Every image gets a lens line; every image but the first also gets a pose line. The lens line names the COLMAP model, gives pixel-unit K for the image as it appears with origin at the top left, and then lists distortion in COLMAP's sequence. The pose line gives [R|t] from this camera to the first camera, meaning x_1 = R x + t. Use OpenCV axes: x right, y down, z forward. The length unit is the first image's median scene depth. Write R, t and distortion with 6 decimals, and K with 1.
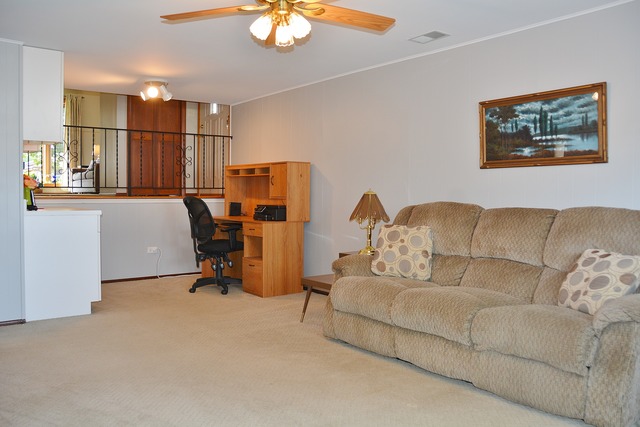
lens RADIAL K [[517.4, 0, 335.1], [0, 517.4, 211.4], [0, 0, 1]] dist [-0.148518, 0.126268]
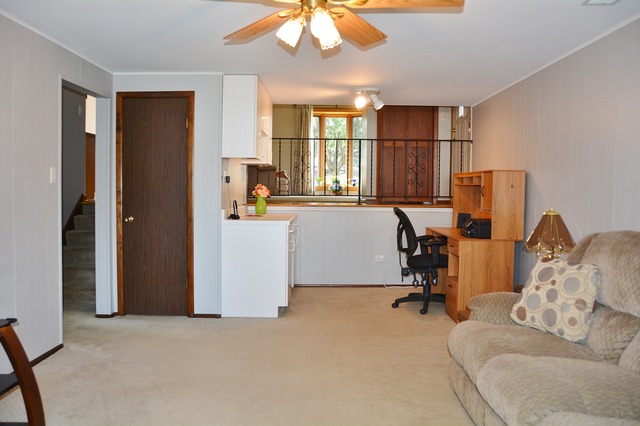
lens RADIAL K [[517.4, 0, 335.1], [0, 517.4, 210.9], [0, 0, 1]] dist [-0.148518, 0.126268]
pose [[0.795909, 0.028276, -0.604756, 0.217480], [-0.028235, 0.999555, 0.009576, -0.029616], [0.604758, 0.009453, 0.796353, 0.165312]]
